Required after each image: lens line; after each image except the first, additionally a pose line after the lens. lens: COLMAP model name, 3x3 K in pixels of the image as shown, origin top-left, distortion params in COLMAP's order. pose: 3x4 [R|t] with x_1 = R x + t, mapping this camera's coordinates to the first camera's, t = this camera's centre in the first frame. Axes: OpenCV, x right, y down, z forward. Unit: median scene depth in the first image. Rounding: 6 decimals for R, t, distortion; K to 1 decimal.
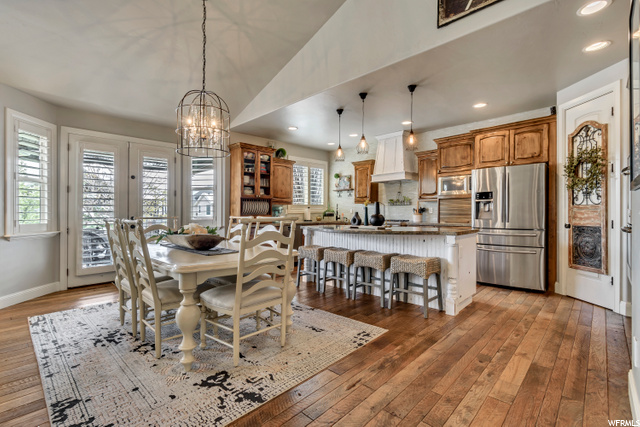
lens RADIAL K [[289.0, 0, 318.6], [0, 289.0, 218.9], [0, 0, 1]] dist [0.000525, -0.000063]
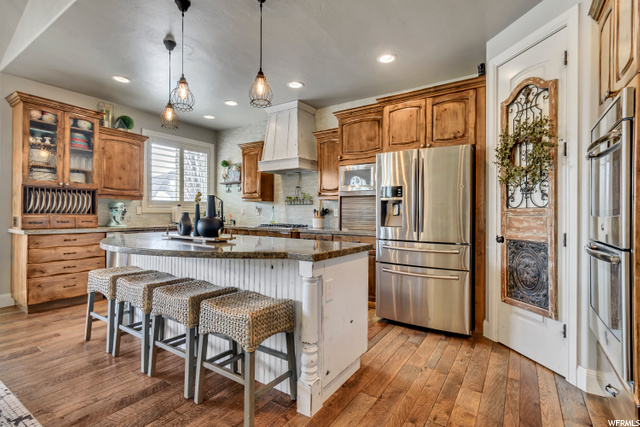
lens RADIAL K [[300.9, 0, 320.0], [0, 300.9, 213.5], [0, 0, 1]] dist [0.001546, 0.001074]
pose [[0.982716, 0.019098, 0.184134, 0.316866], [-0.014984, 0.999607, -0.023708, -0.012051], [-0.184514, 0.020539, 0.982615, 0.384446]]
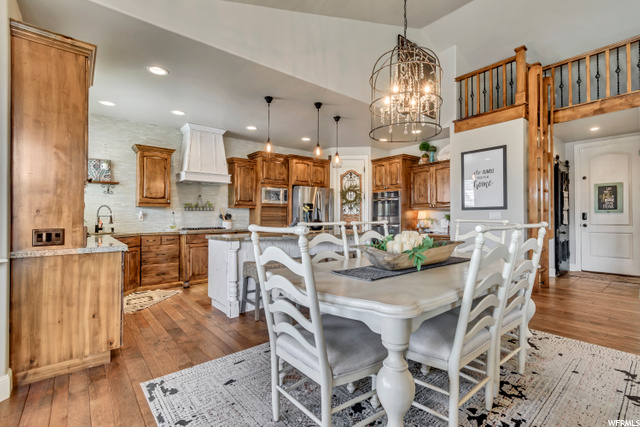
lens RADIAL K [[300.9, 0, 320.0], [0, 300.9, 213.5], [0, 0, 1]] dist [0.001546, 0.001074]
pose [[0.110066, 0.024635, 0.993619, -0.933474], [0.031296, 0.999111, -0.028238, -0.004751], [-0.993431, 0.034204, 0.109198, 0.896400]]
